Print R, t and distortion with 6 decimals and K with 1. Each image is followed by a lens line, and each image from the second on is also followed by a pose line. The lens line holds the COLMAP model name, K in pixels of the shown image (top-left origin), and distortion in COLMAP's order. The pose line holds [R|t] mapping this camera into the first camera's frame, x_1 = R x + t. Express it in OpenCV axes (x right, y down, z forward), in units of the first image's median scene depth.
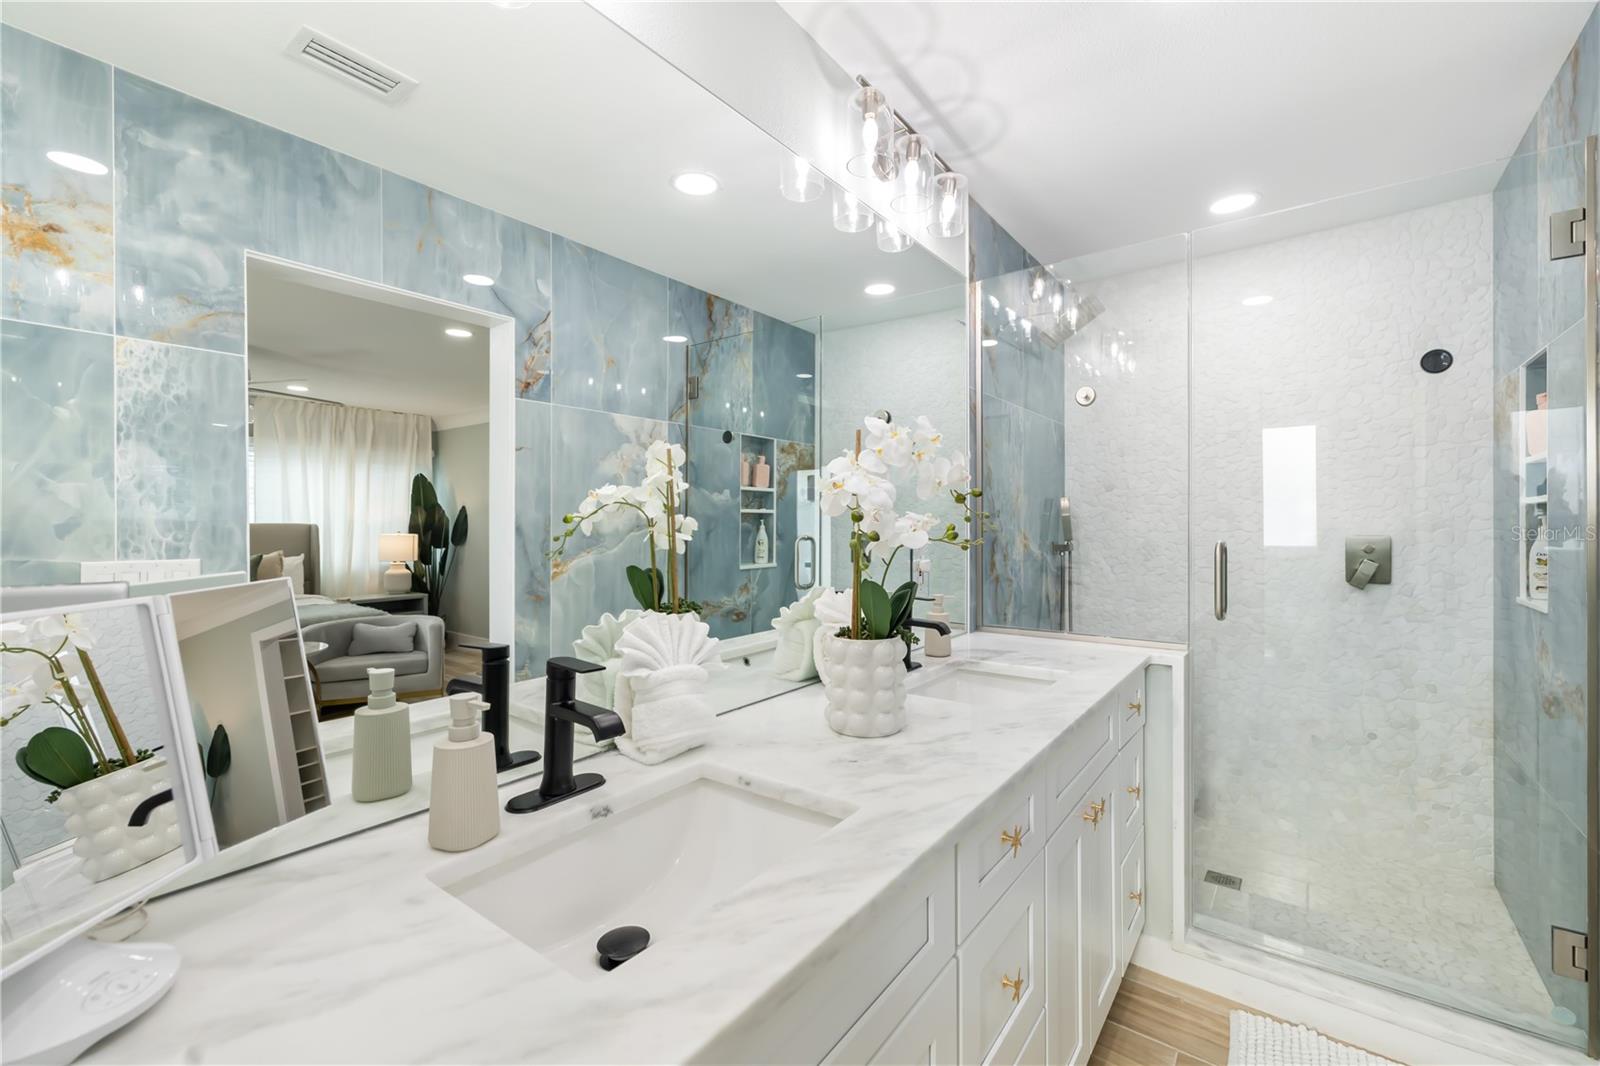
lens RADIAL K [[673.9, 0, 803.8], [0, 673.9, 528.8], [0, 0, 1]] dist [-0.004253, 0.001097]
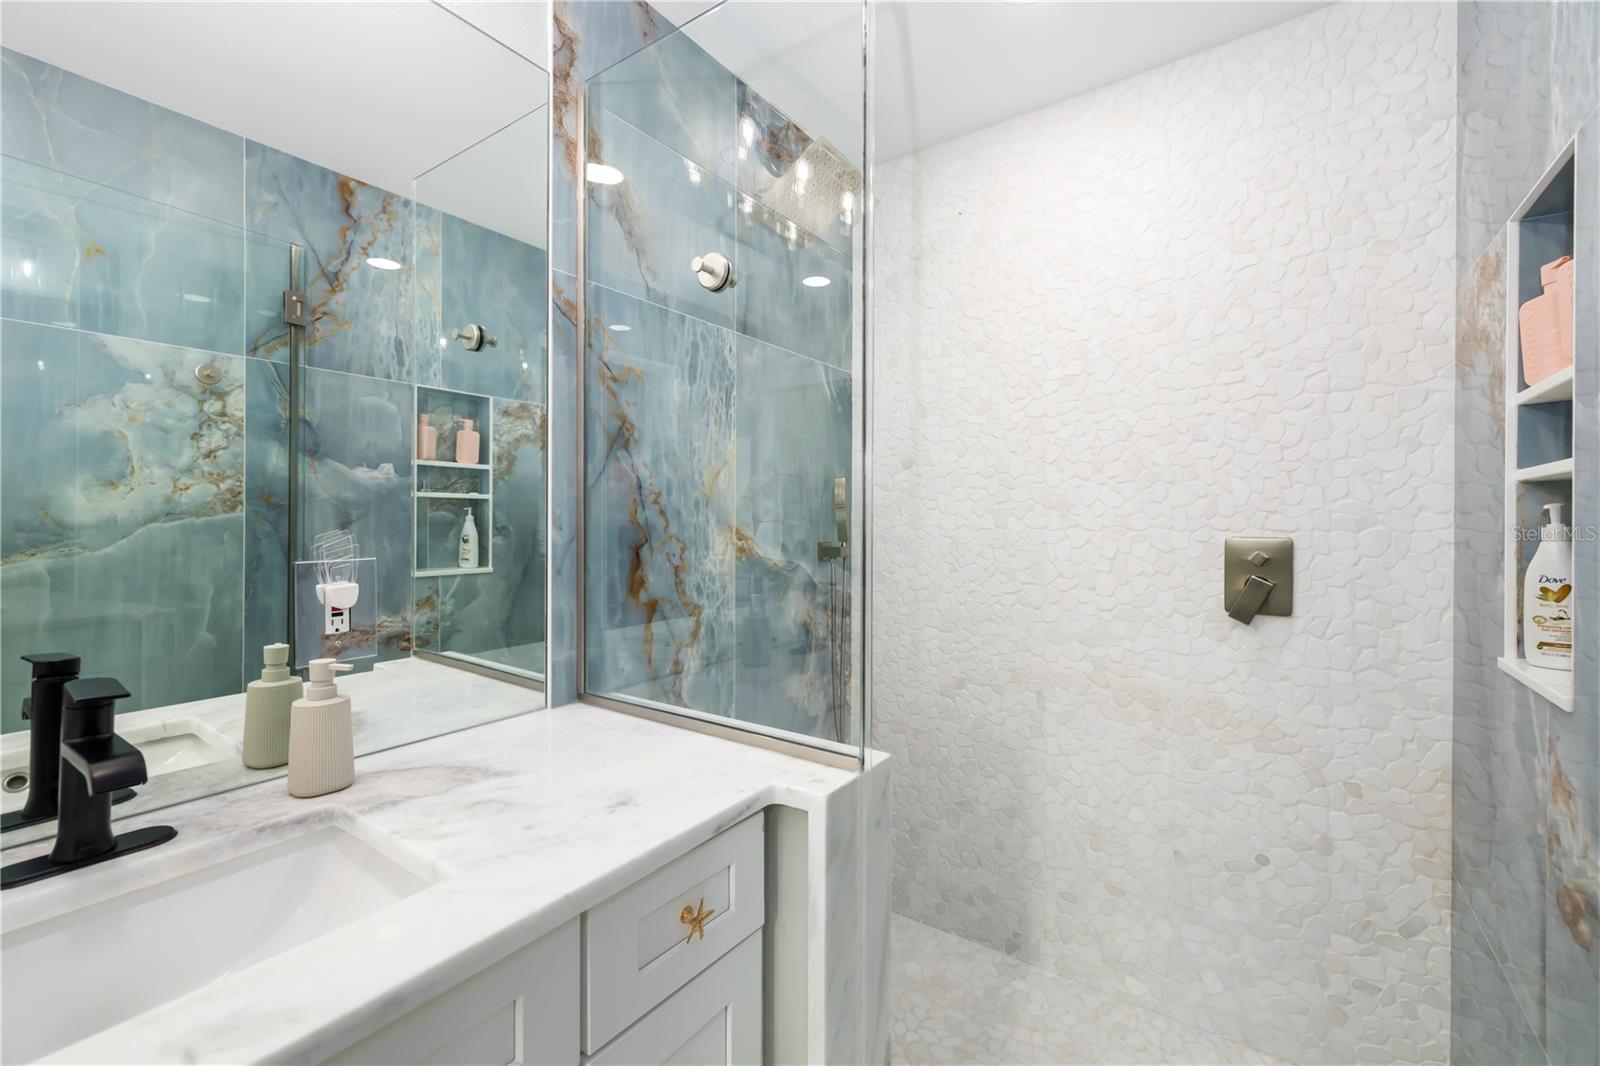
lens RADIAL K [[673.9, 0, 799.5], [0, 673.9, 523.1], [0, 0, 1]] dist [-0.004253, 0.001097]
pose [[0.999468, 0.008873, 0.031391, 0.392882], [-0.008846, 0.999960, -0.001005, 0.000889], [-0.031398, 0.000727, 0.999507, 0.388623]]
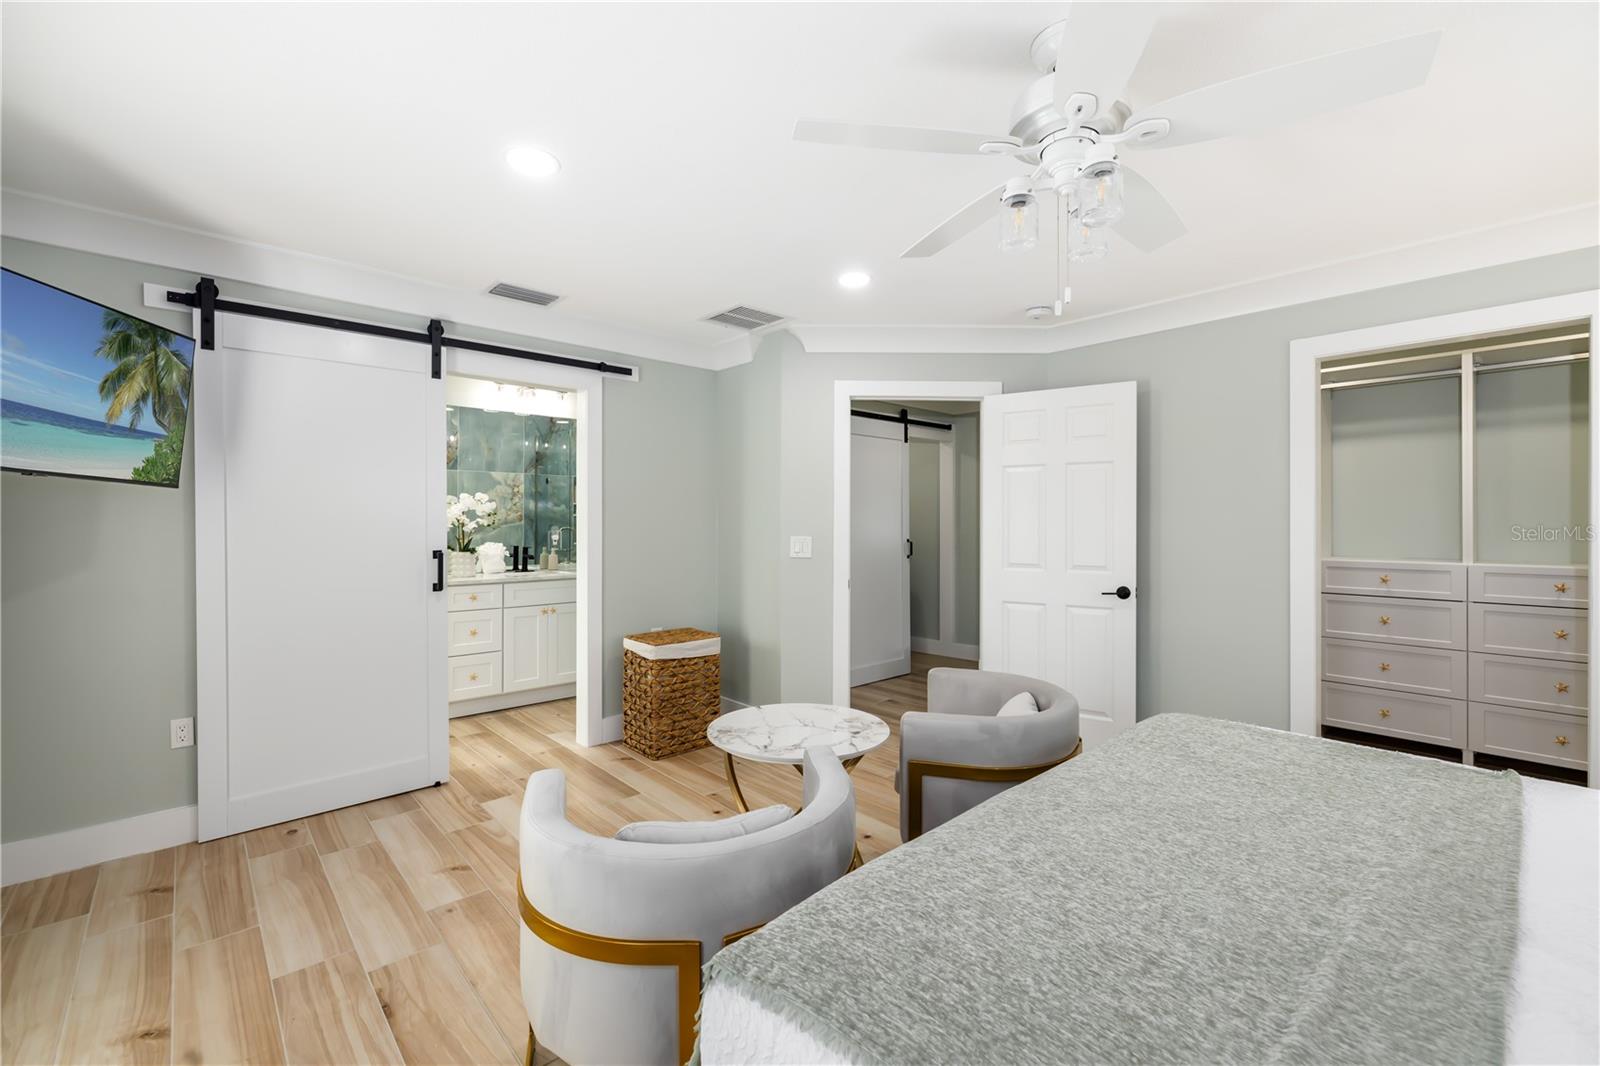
lens RADIAL K [[673.9, 0, 797.8], [0, 673.9, 532.2], [0, 0, 1]] dist [-0.004253, 0.001097]
pose [[0.983821, 0.006690, -0.179029, 1.254378], [-0.006703, 0.999977, 0.000530, 0.024068], [0.179028, 0.000678, 0.983844, -1.142878]]
